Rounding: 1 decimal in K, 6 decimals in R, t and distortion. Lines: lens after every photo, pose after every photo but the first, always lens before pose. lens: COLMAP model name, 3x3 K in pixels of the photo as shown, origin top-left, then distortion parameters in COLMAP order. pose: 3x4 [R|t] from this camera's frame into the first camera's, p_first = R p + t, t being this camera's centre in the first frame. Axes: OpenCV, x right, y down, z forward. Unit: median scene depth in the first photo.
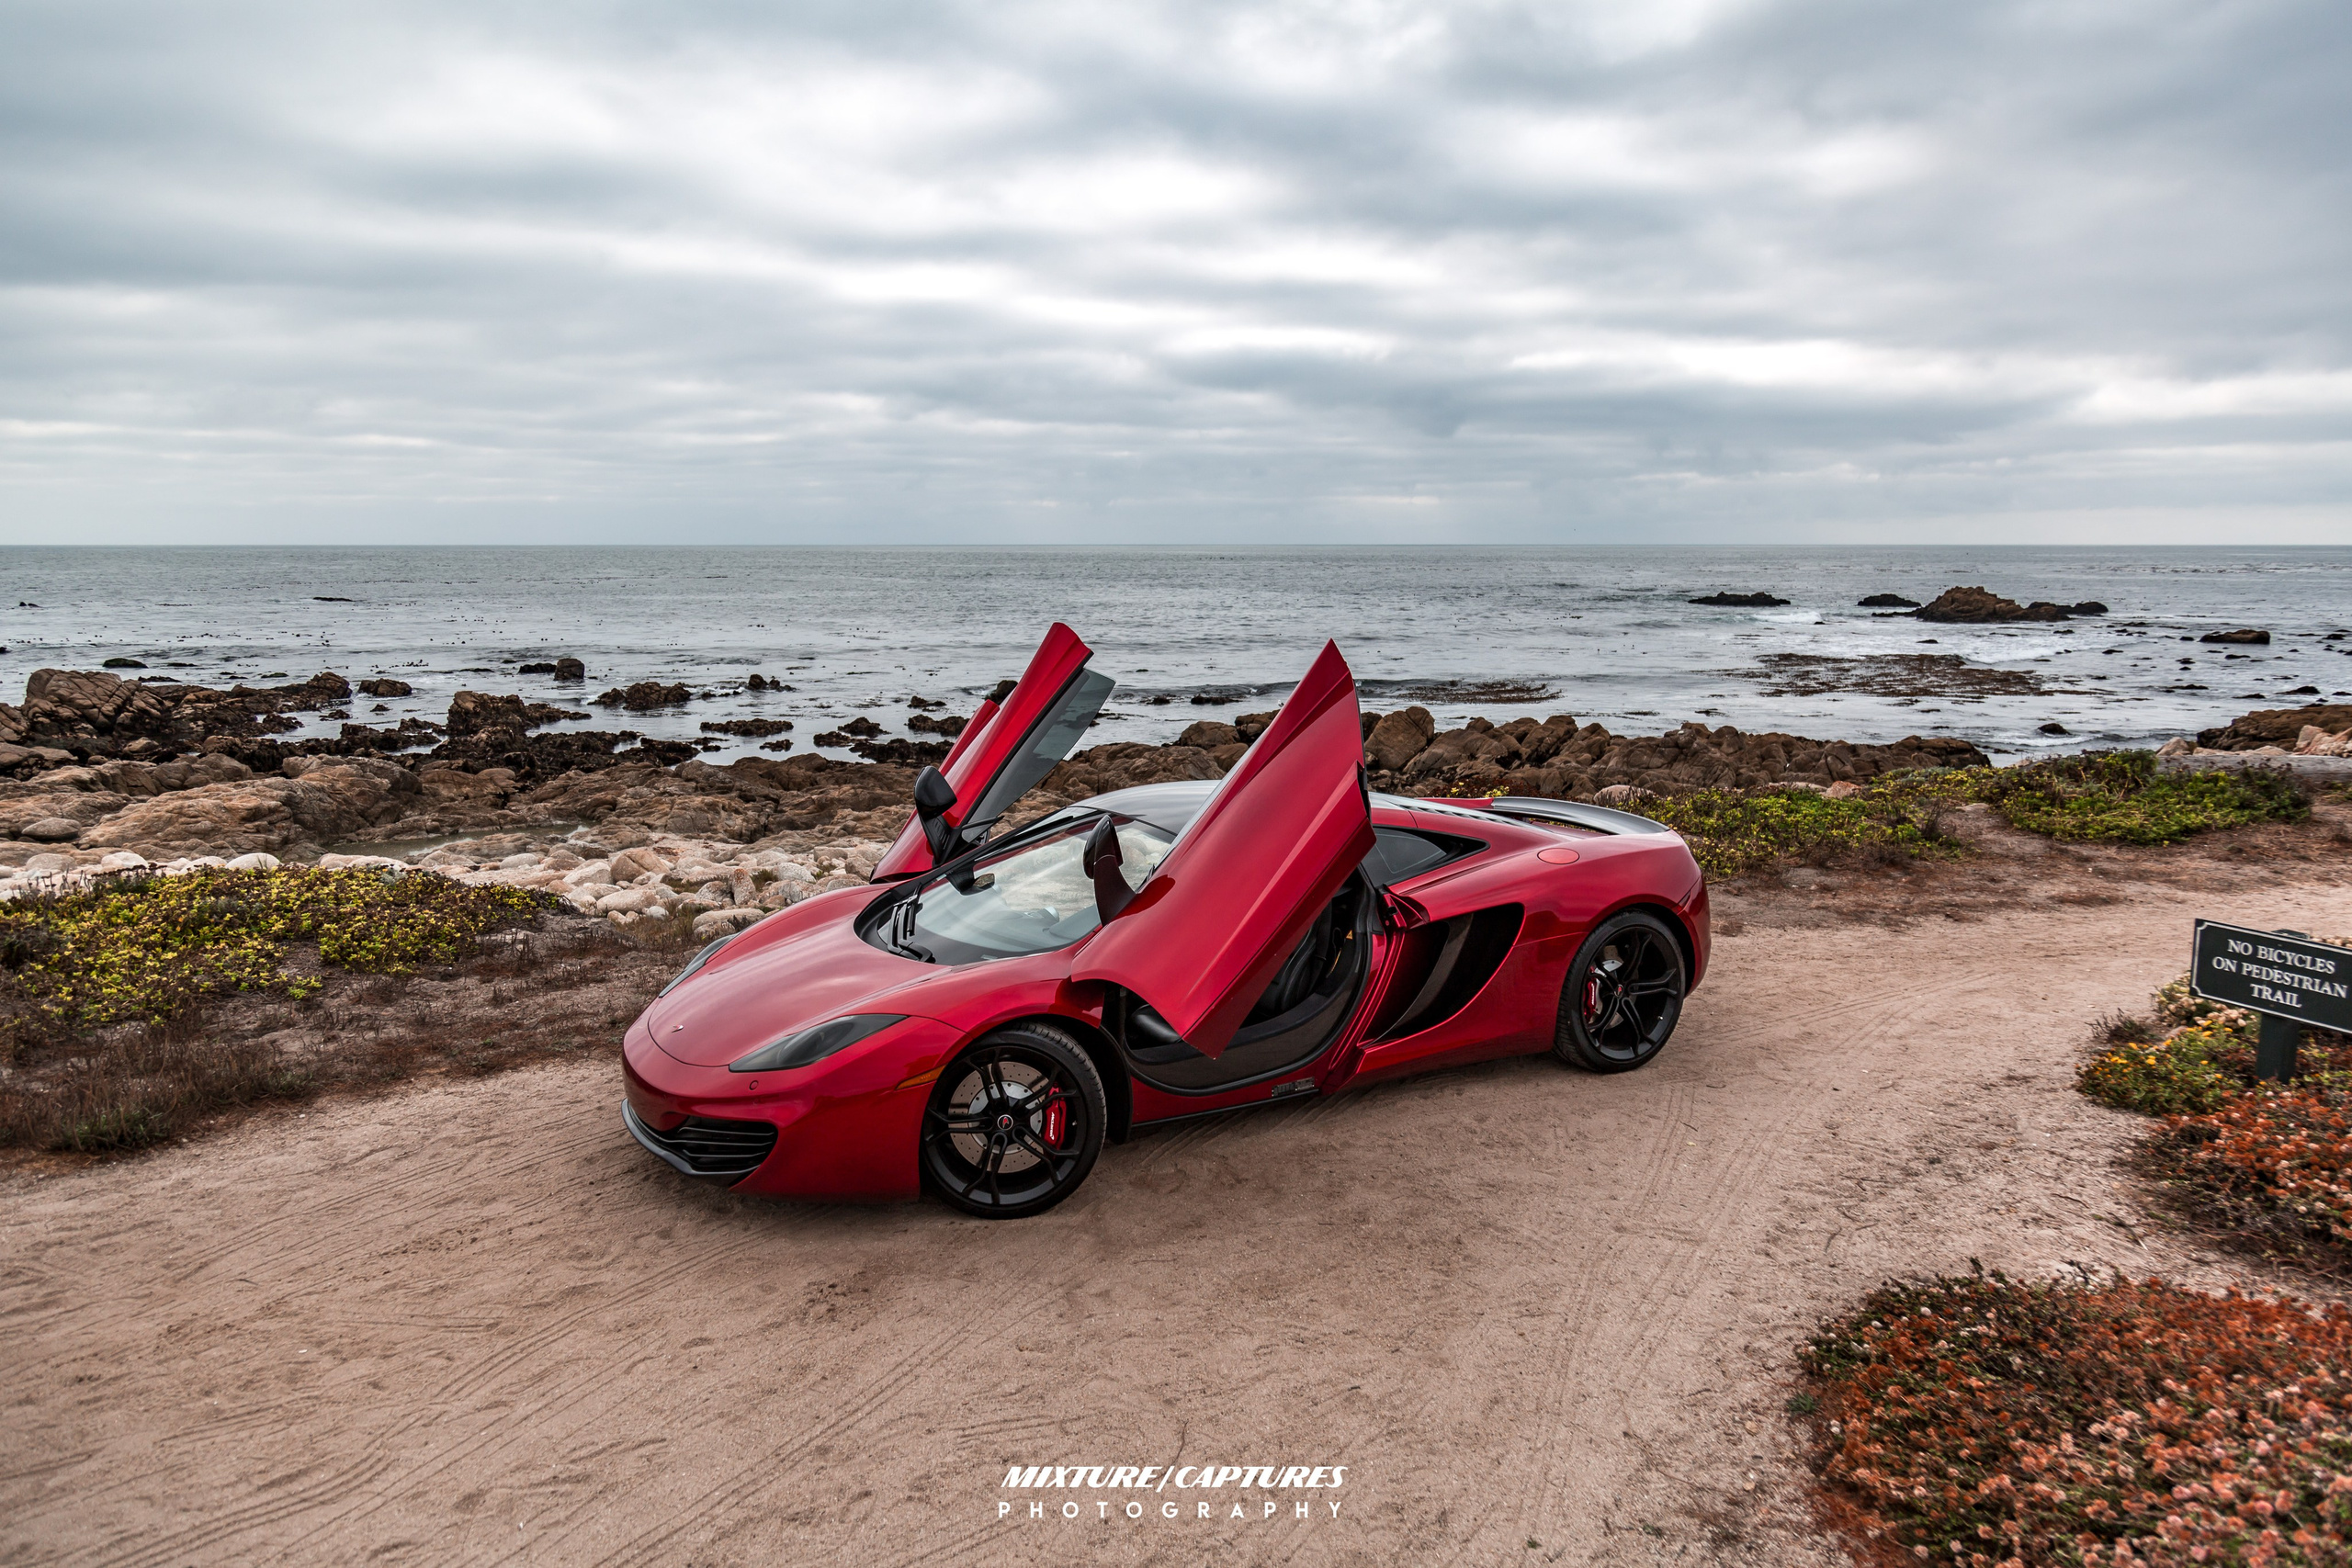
lens RADIAL K [[1572.3, 0, 1176.0], [0, 1572.3, 784.0], [0, 0, 1]] dist [0.009436, -0.001414]
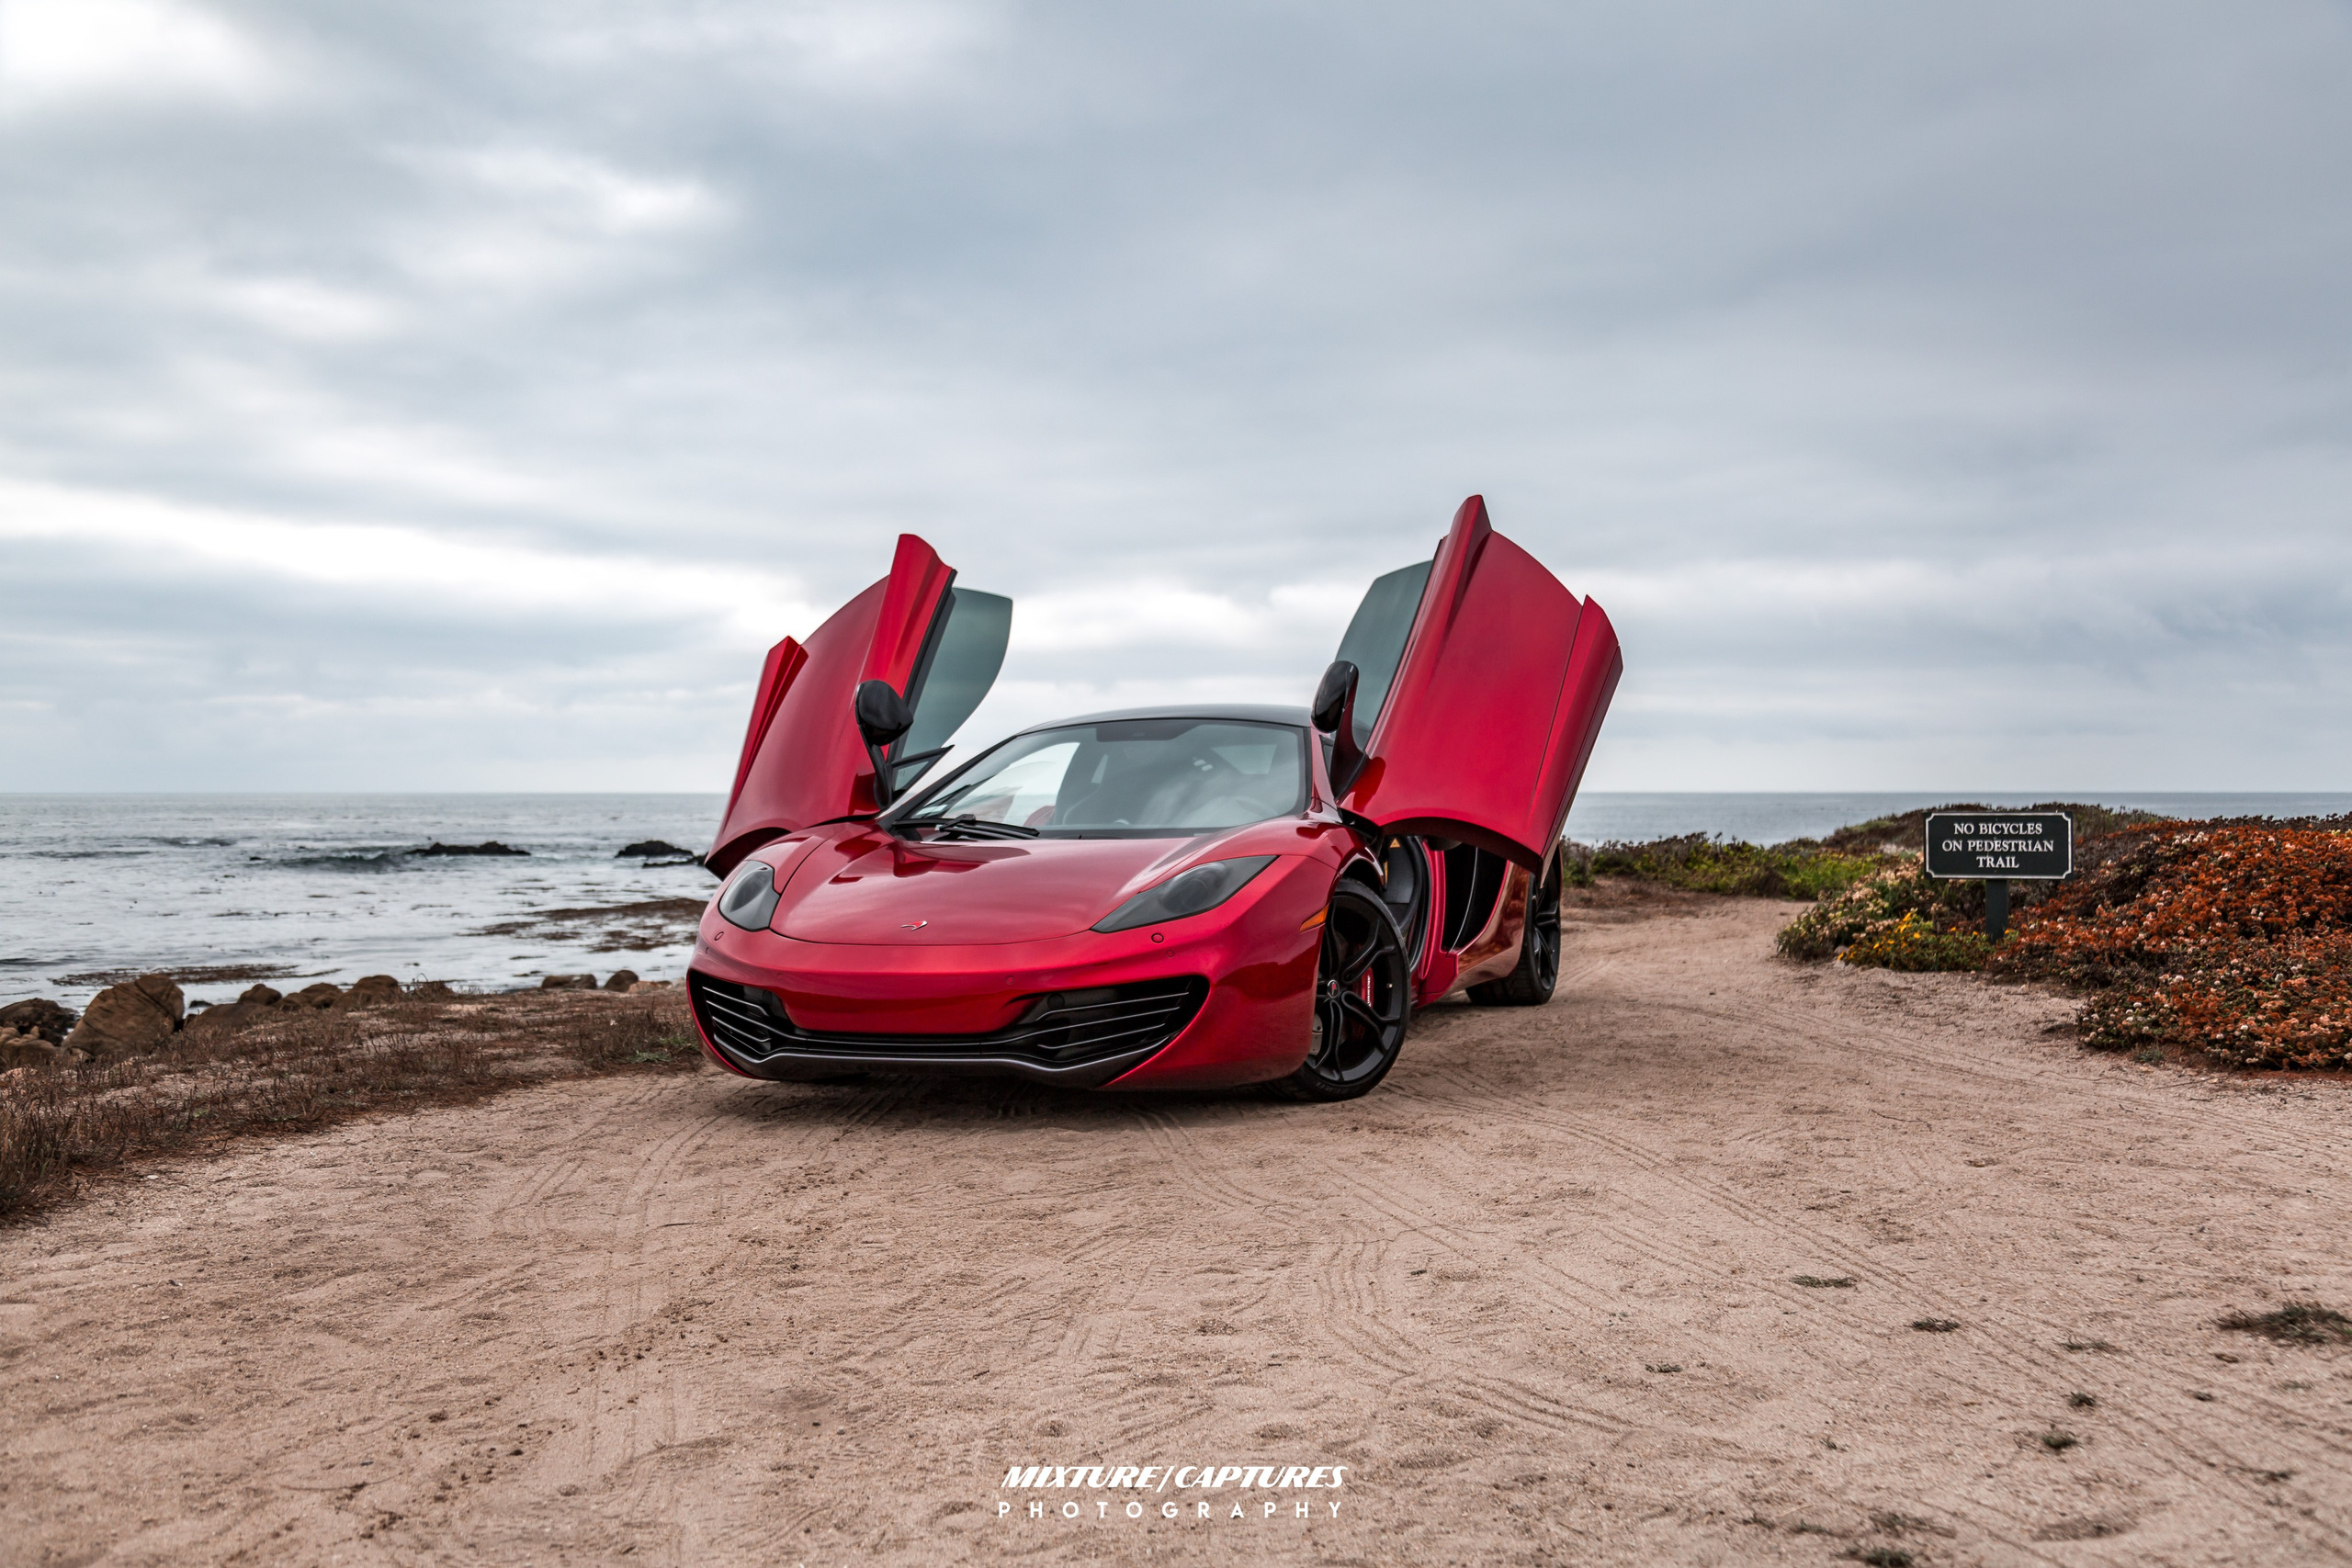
lens RADIAL K [[2163.5, 0, 1176.0], [0, 2163.5, 784.0], [0, 0, 1]] dist [0.022529, 0.002490]
pose [[0.780265, 0.000718, 0.625449, -0.782129], [0.095450, 0.988149, -0.120210, 0.201602], [-0.618123, 0.153495, 0.770949, 0.093401]]
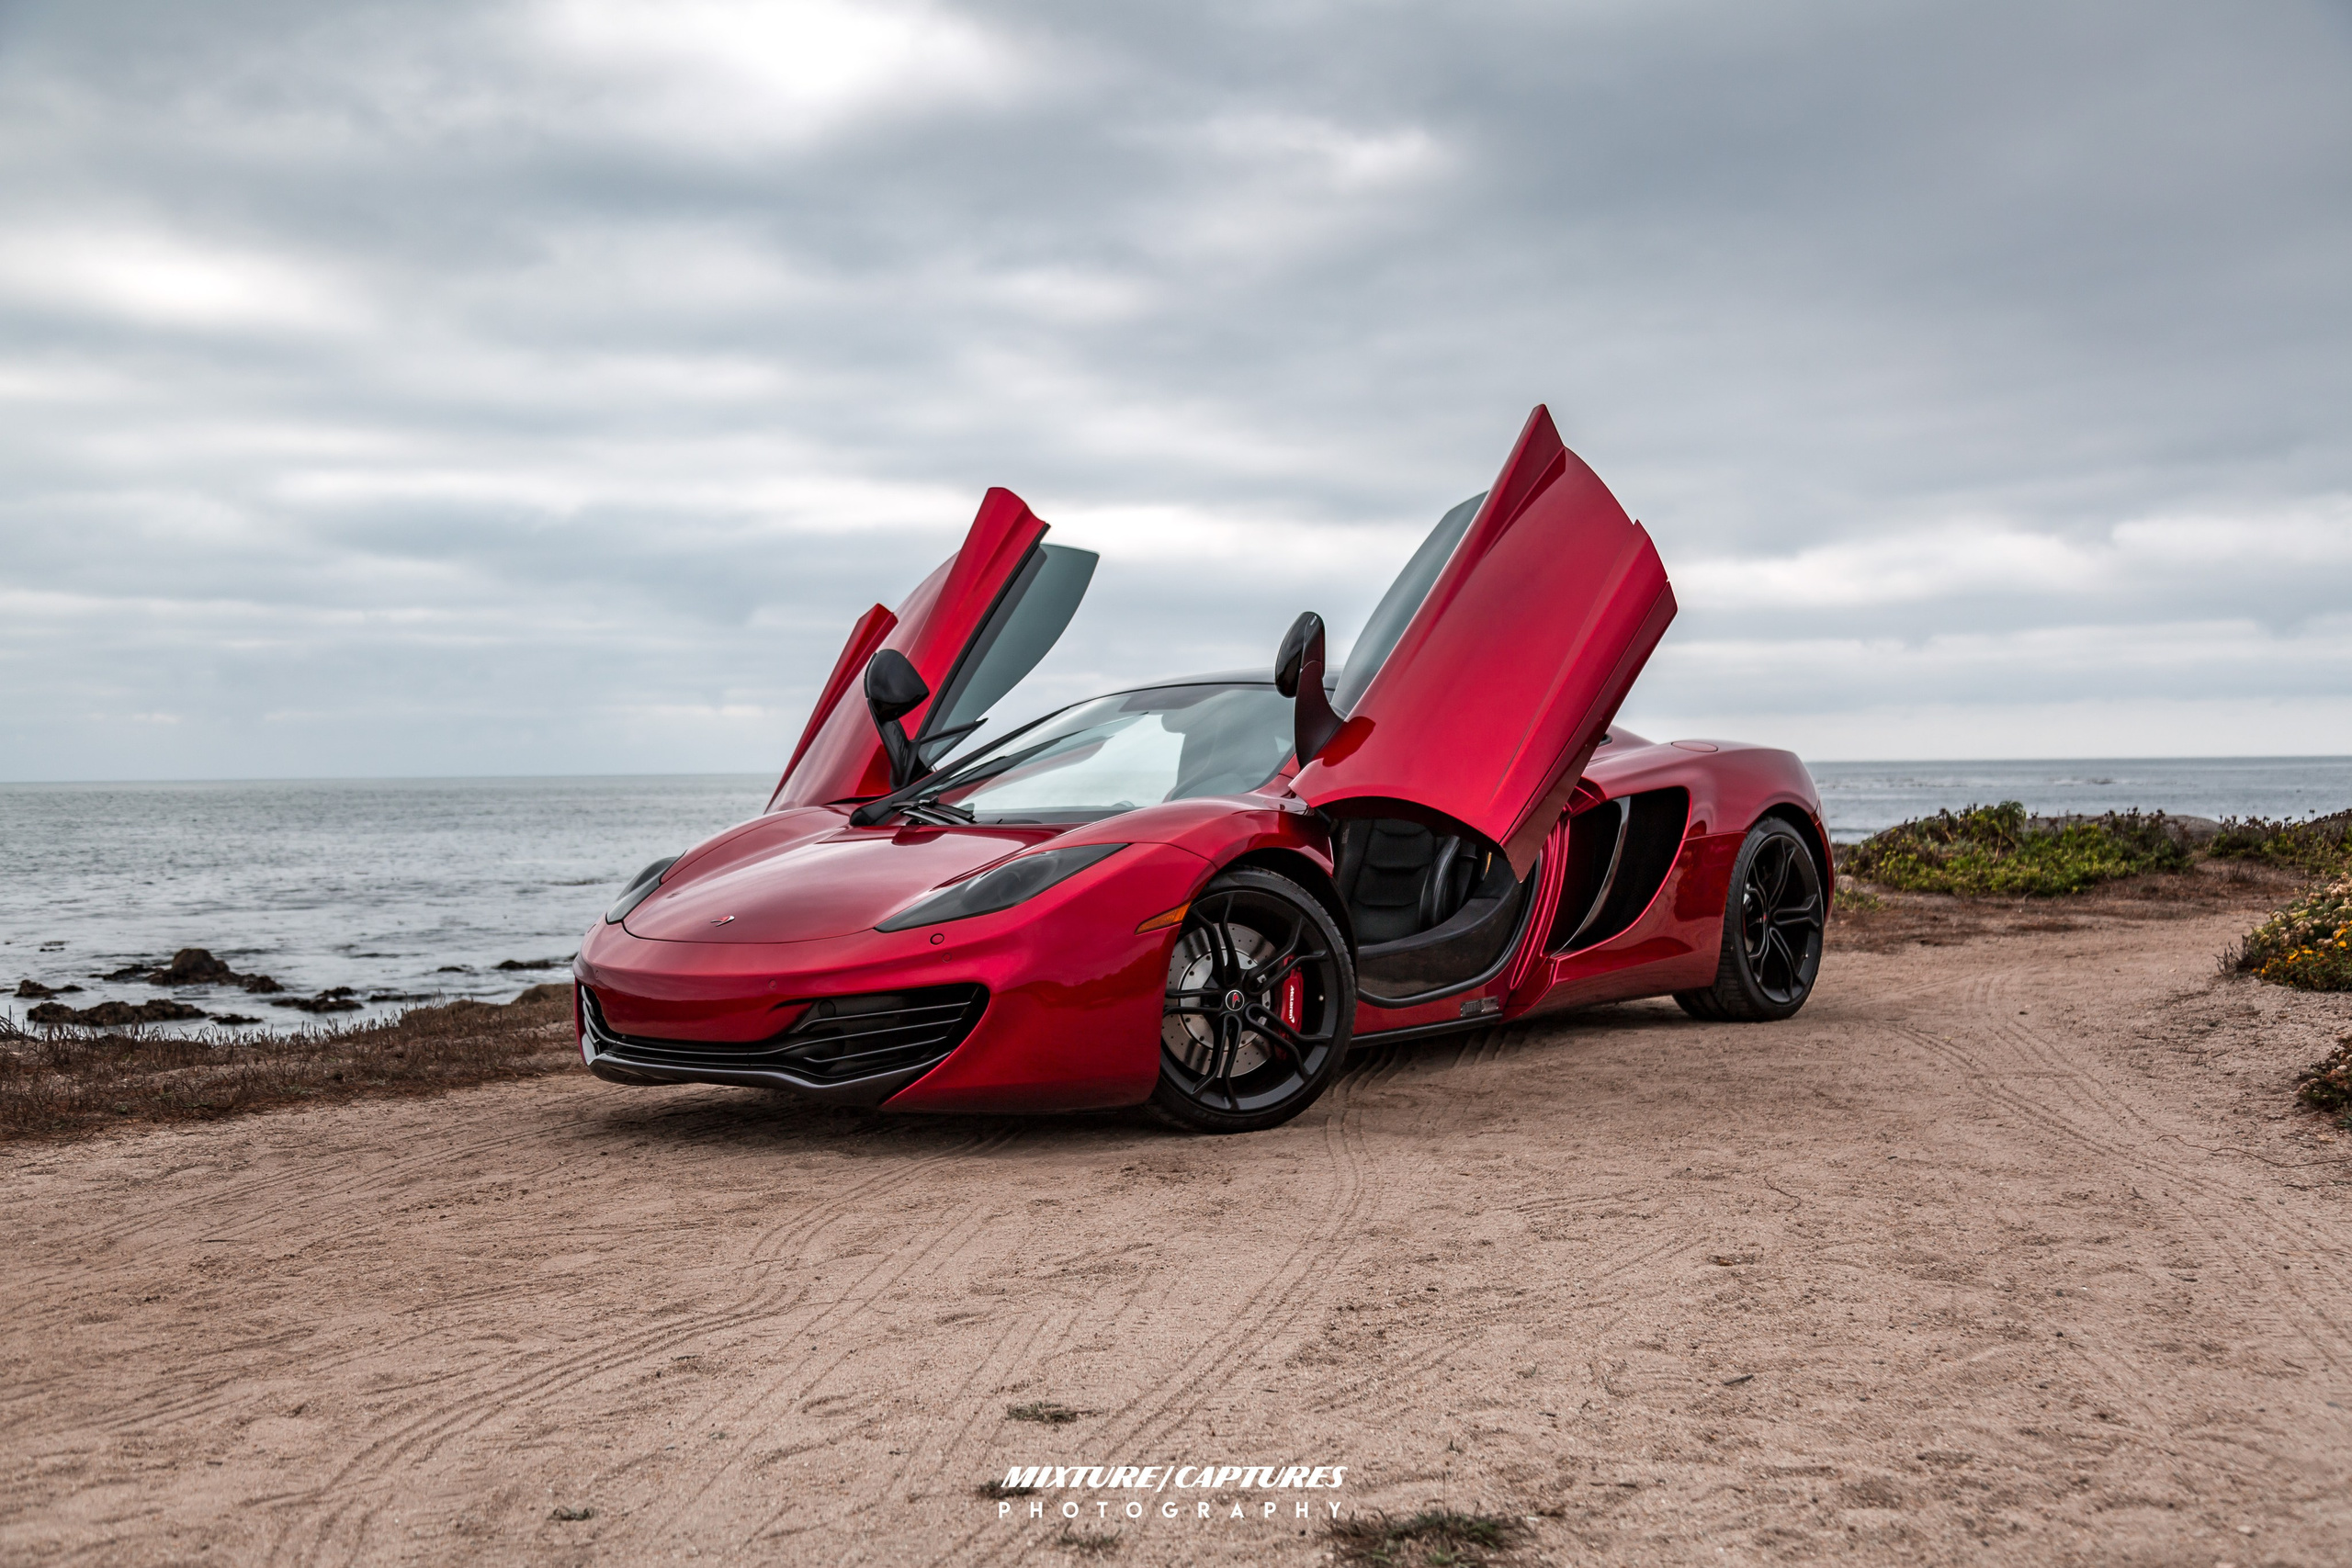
lens RADIAL K [[2299.8, 0, 1183.8], [0, 2299.8, 773.7], [0, 0, 1]] dist [0.012404, 0.011238]
pose [[0.945872, -0.011919, 0.324320, -0.404970], [0.060008, 0.988517, -0.138683, 0.217799], [-0.318943, 0.150638, 0.935726, -0.015874]]
